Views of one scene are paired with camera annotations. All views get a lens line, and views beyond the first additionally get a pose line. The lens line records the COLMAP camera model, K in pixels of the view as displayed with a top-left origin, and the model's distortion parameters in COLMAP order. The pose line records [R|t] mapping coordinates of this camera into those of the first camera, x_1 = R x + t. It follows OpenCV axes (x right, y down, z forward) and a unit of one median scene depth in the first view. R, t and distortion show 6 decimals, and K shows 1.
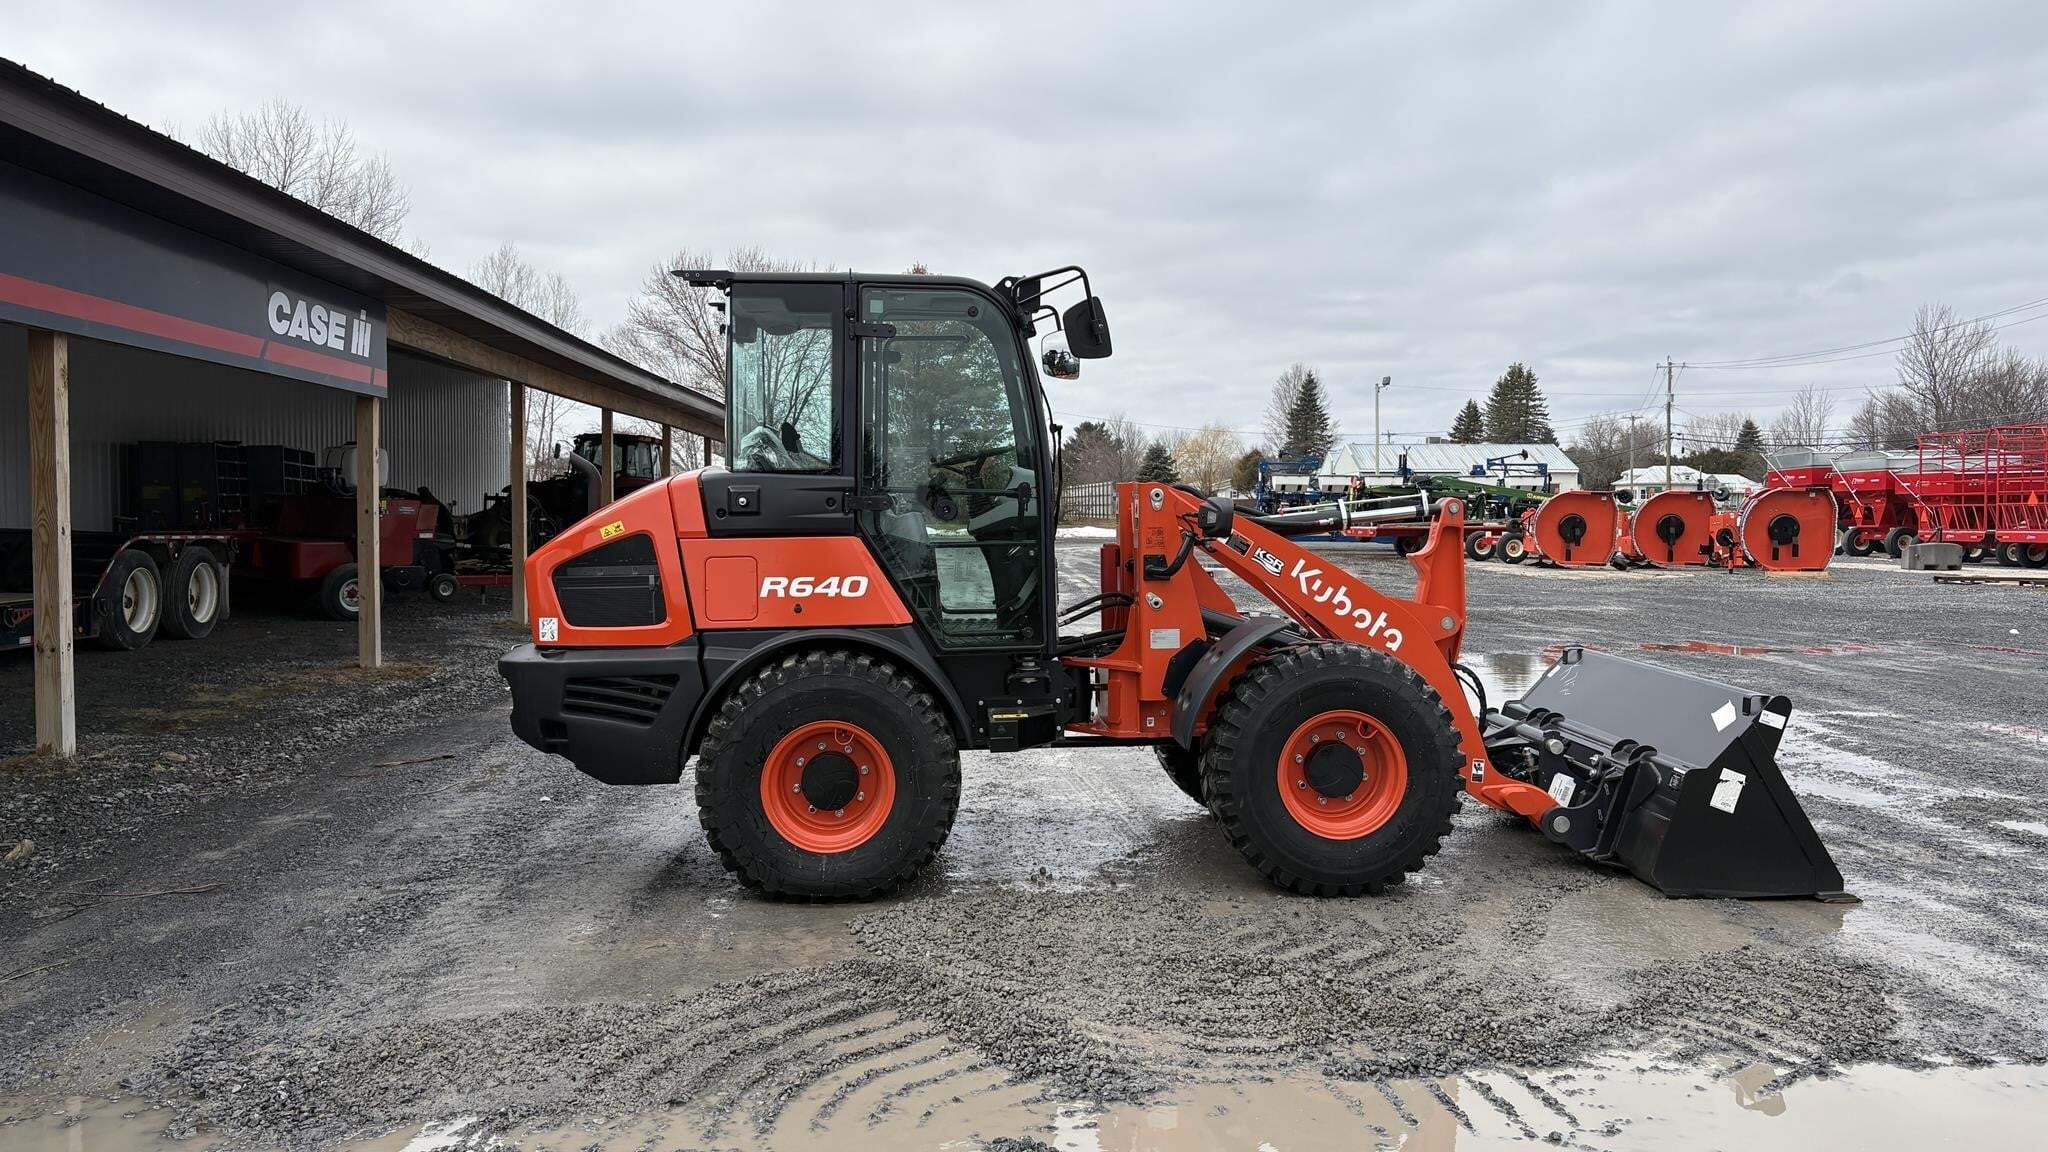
lens RADIAL K [[1540.0, 0, 1023.8], [0, 1540.0, 569.9], [0, 0, 1]] dist [0.058290, -0.060645]
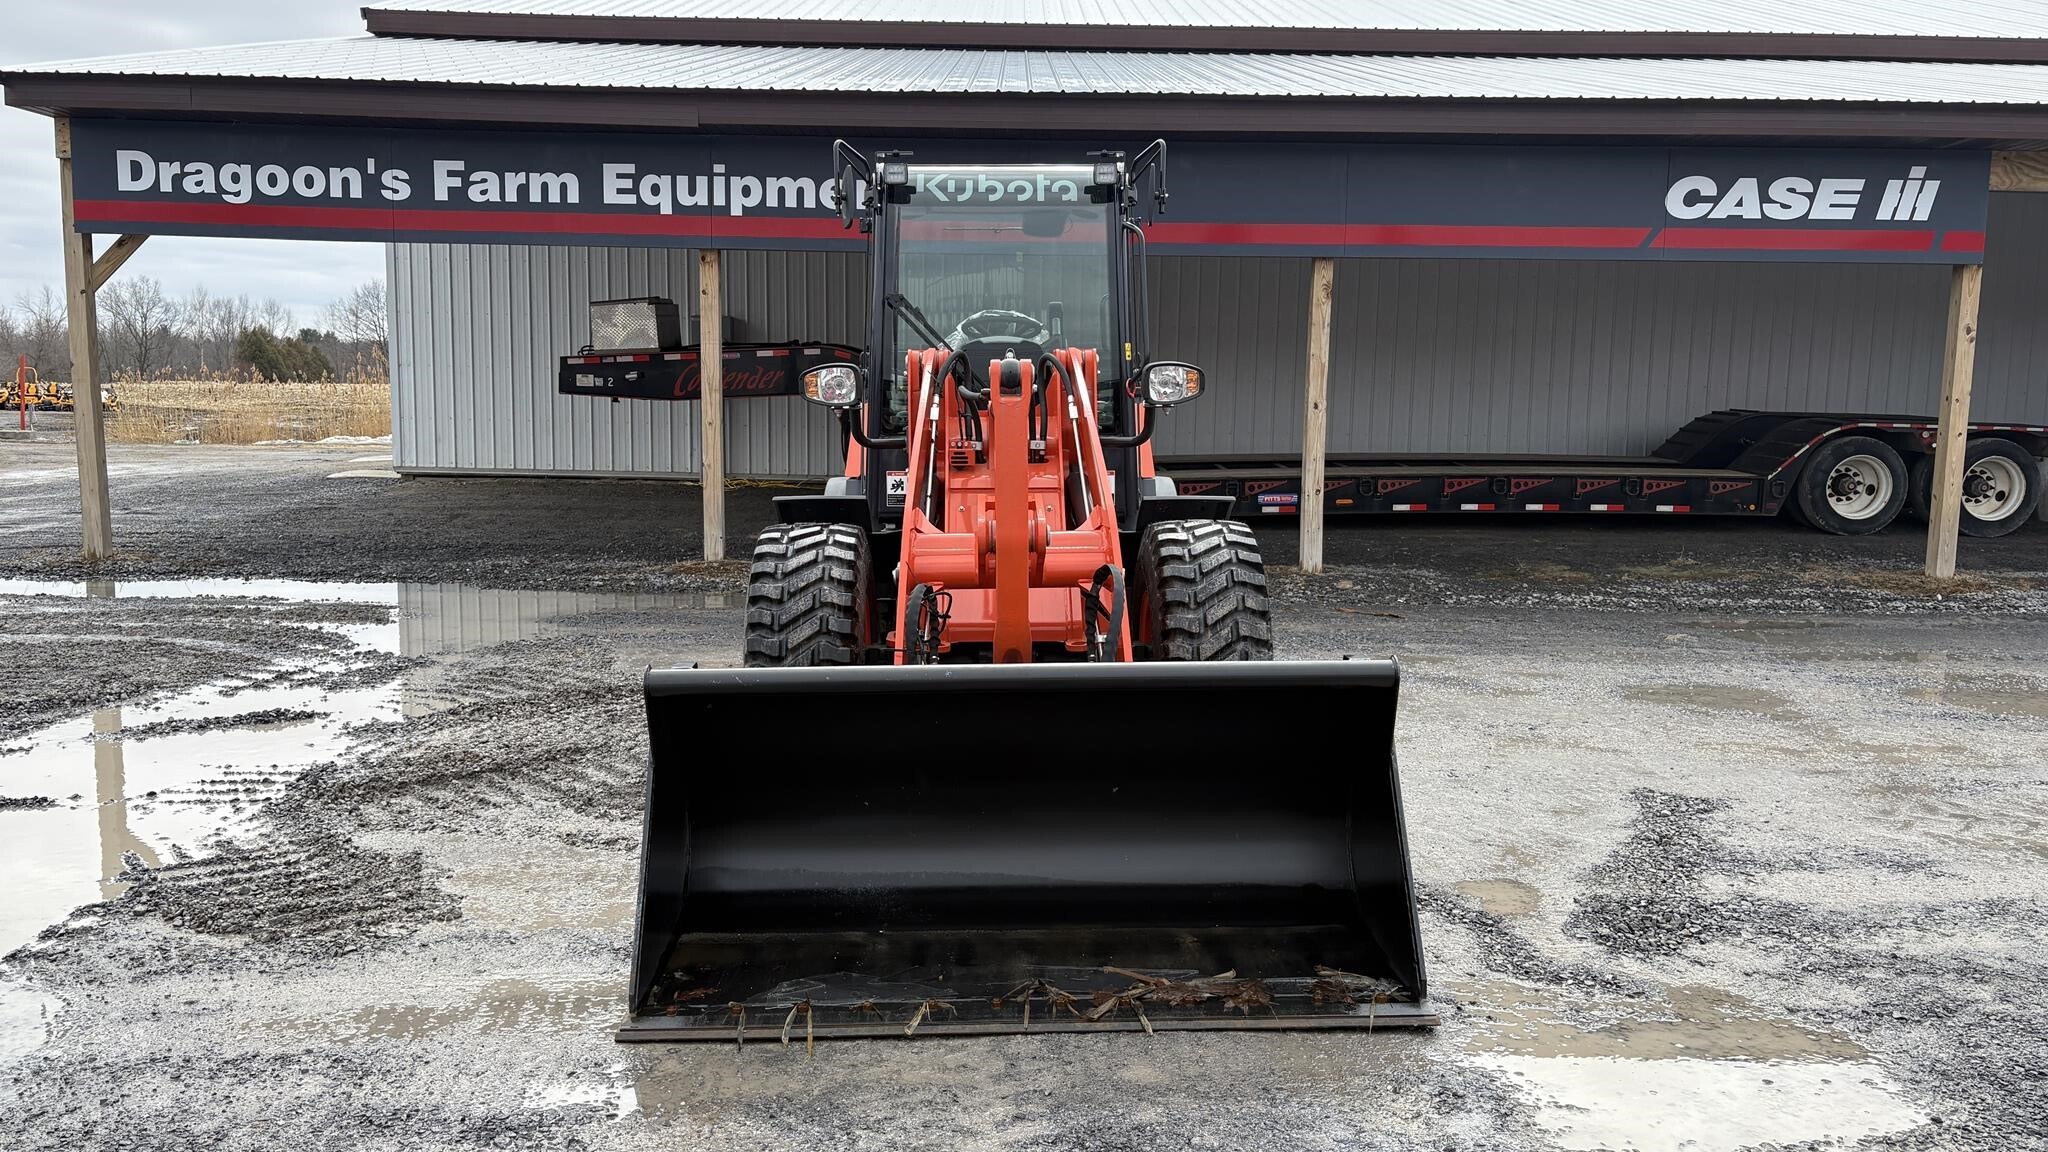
lens RADIAL K [[1540.0, 0, 1011.5], [0, 1540.0, 571.7], [0, 0, 1]] dist [0.058290, -0.060645]
pose [[-0.050132, 0.115721, -0.992016, 1.020976], [-0.052141, 0.991607, 0.118309, -0.035480], [0.997381, 0.057655, -0.043677, 1.091432]]
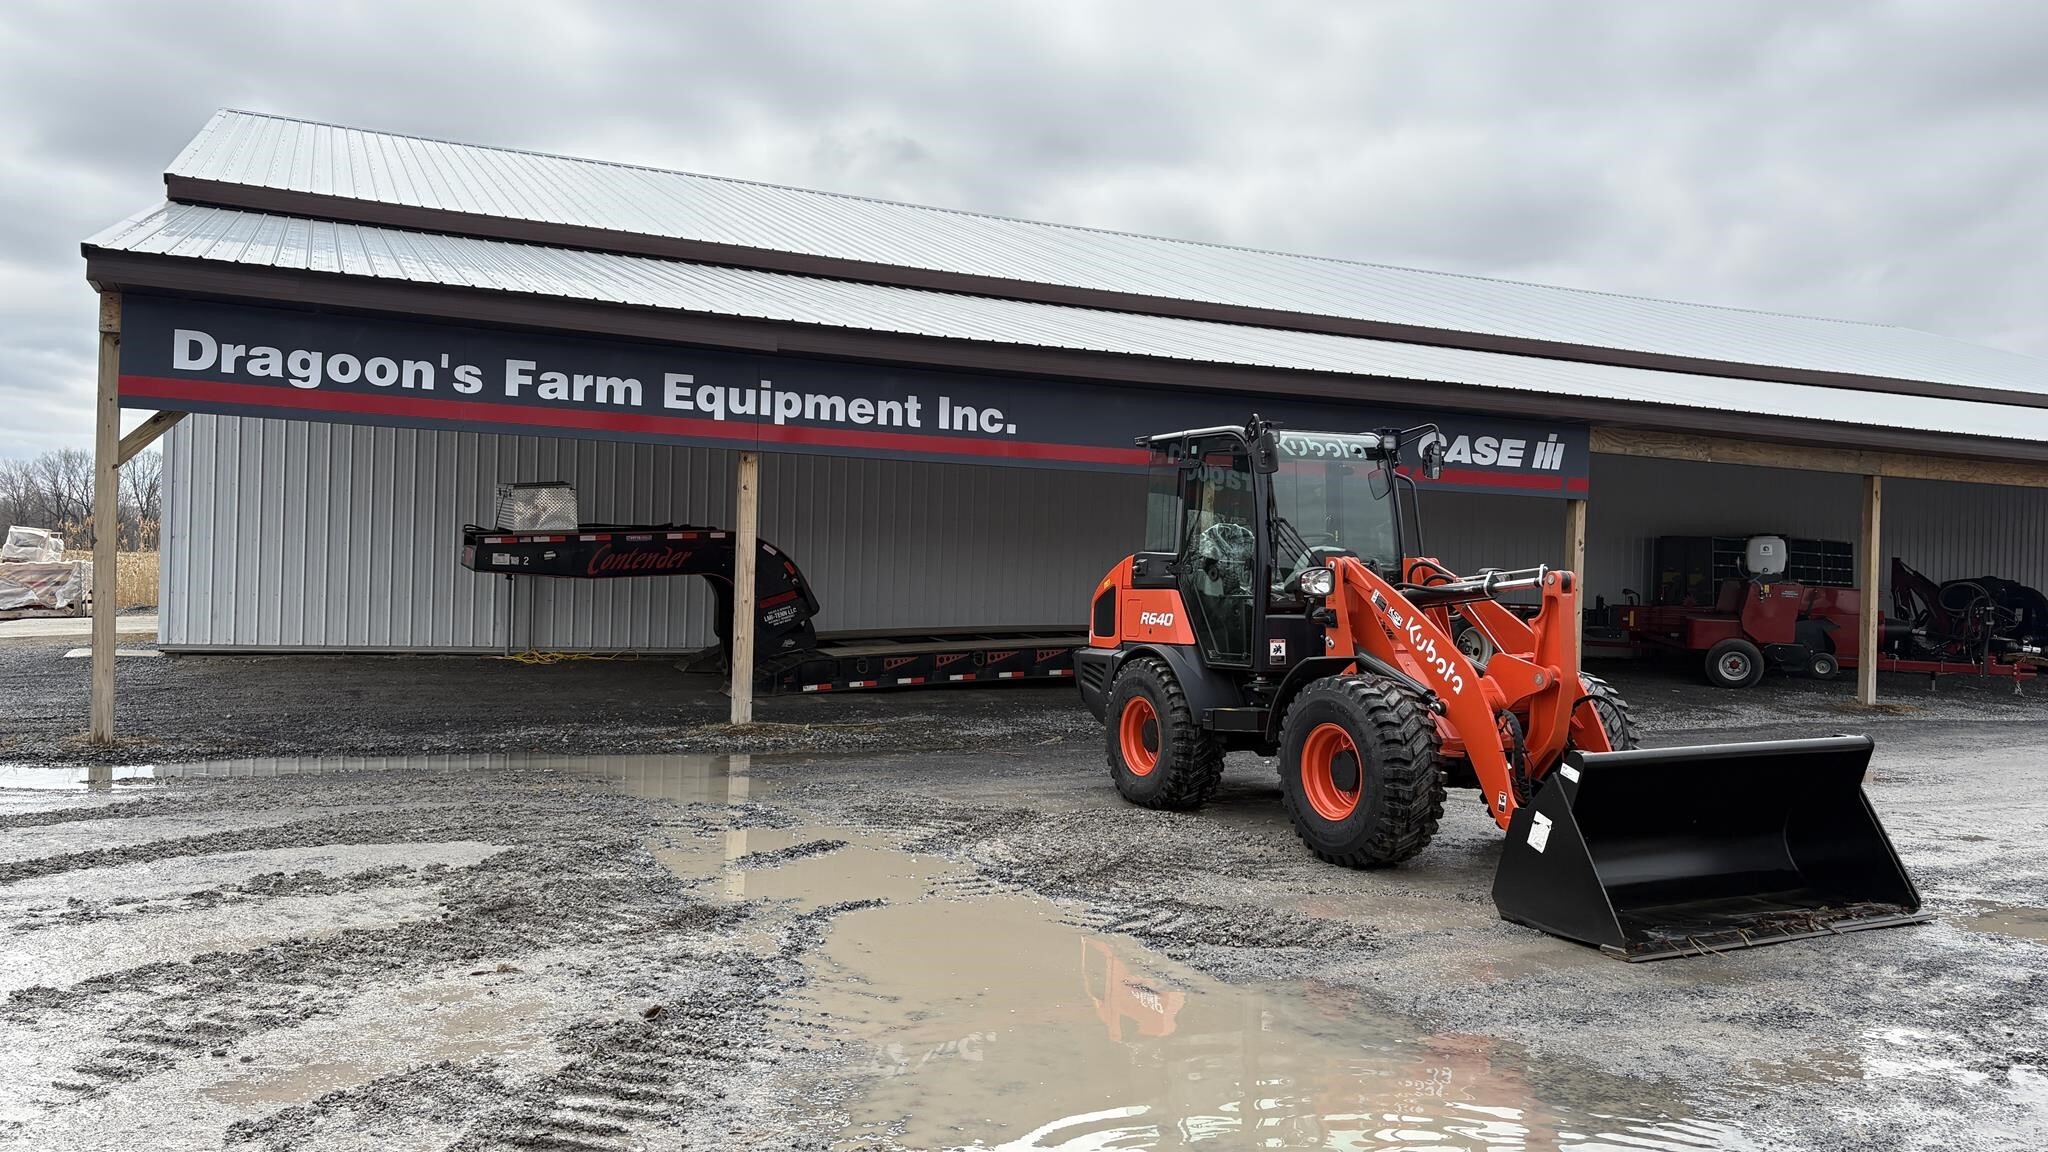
lens RADIAL K [[1540.0, 0, 1020.0], [0, 1540.0, 575.2], [0, 0, 1]] dist [0.058290, -0.060645]
pose [[0.372302, 0.009028, -0.928068, 1.255796], [-0.062188, 0.997948, -0.015240, -0.001610], [0.926026, 0.063389, 0.372100, 0.214269]]
